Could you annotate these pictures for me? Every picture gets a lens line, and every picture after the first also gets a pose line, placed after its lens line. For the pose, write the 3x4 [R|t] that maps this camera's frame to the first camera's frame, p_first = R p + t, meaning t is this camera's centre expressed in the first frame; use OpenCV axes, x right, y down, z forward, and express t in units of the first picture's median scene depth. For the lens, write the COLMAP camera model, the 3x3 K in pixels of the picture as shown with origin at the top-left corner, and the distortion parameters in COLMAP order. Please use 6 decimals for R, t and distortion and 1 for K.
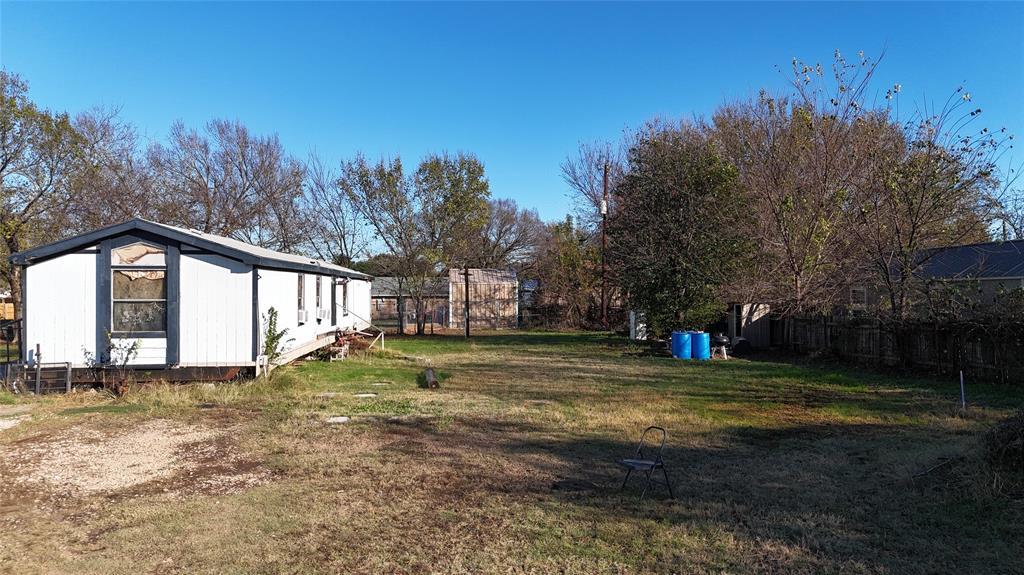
lens RADIAL K [[744.2, 0, 509.0], [0, 744.2, 284.8], [0, 0, 1]] dist [0.065338, -0.069019]
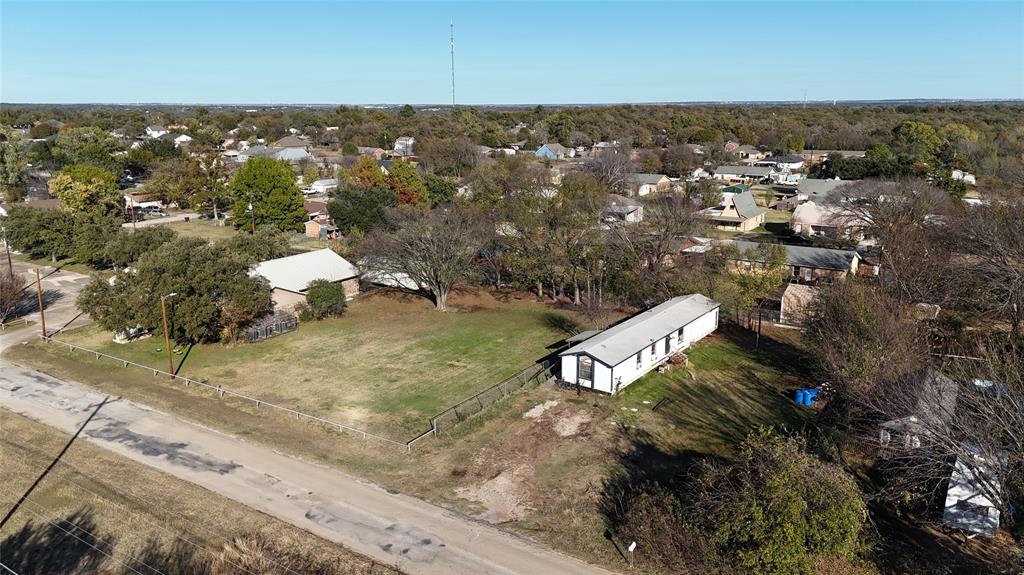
lens RADIAL K [[744.2, 0, 509.0], [0, 744.2, 284.8], [0, 0, 1]] dist [0.065338, -0.069019]
pose [[0.759476, 0.149736, -0.633068, 1.358246], [0.013655, 0.969266, 0.245637, -1.172918], [0.650391, -0.195200, 0.734090, -1.713543]]
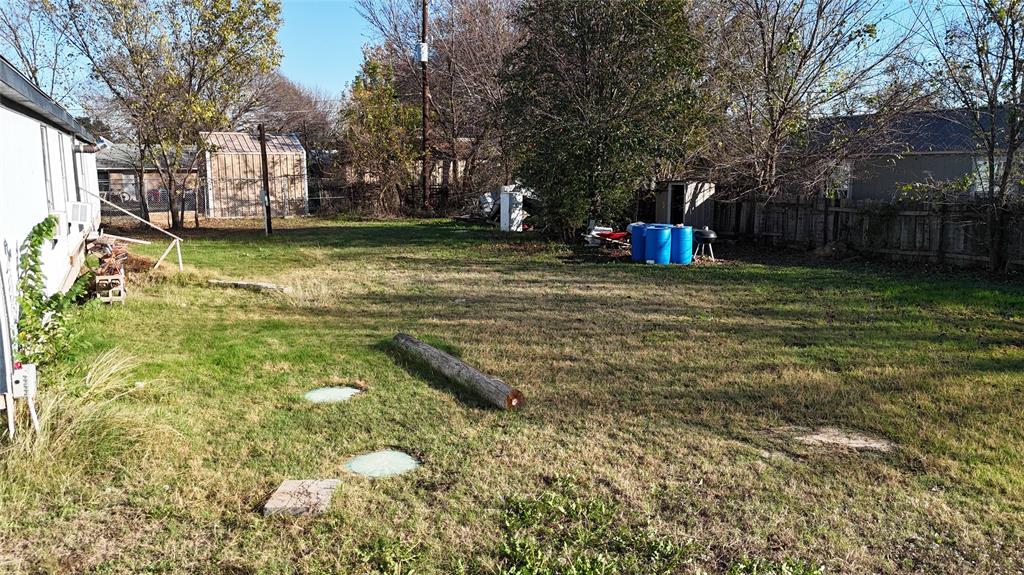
lens RADIAL K [[754.9, 0, 498.8], [0, 754.9, 287.4], [0, 0, 1]] dist [0.031478, -0.001128]
pose [[0.929789, -0.056822, 0.363680, -0.229776], [-0.005502, 0.985758, 0.168081, 0.003638], [-0.368051, -0.158281, 0.916234, 0.568395]]
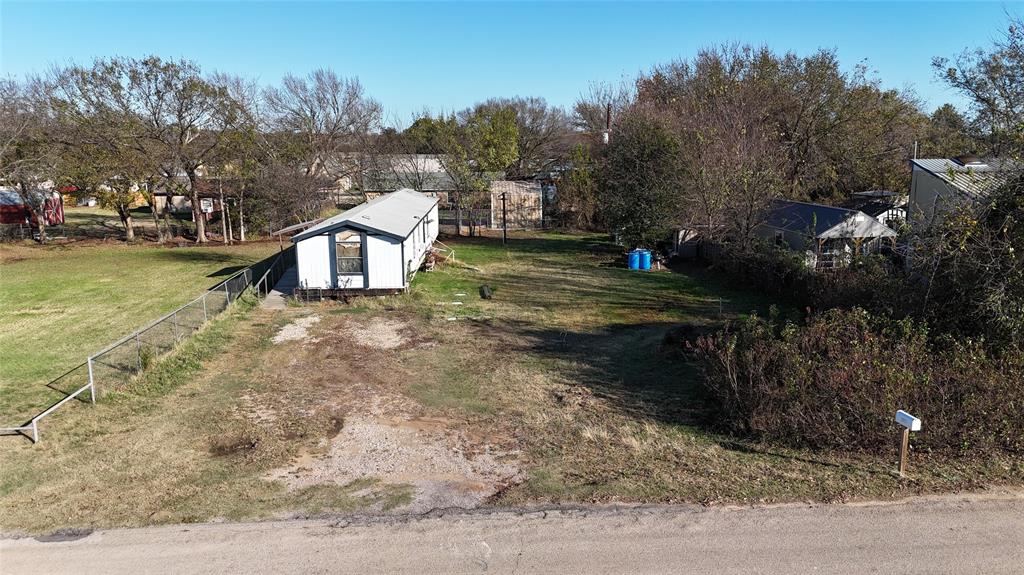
lens RADIAL K [[744.2, 0, 509.0], [0, 744.2, 284.8], [0, 0, 1]] dist [0.065338, -0.069019]
pose [[0.998737, 0.002922, -0.050151, 0.052903], [0.007031, 0.980350, 0.197141, -0.275273], [0.049741, -0.197245, 0.979092, -0.910121]]
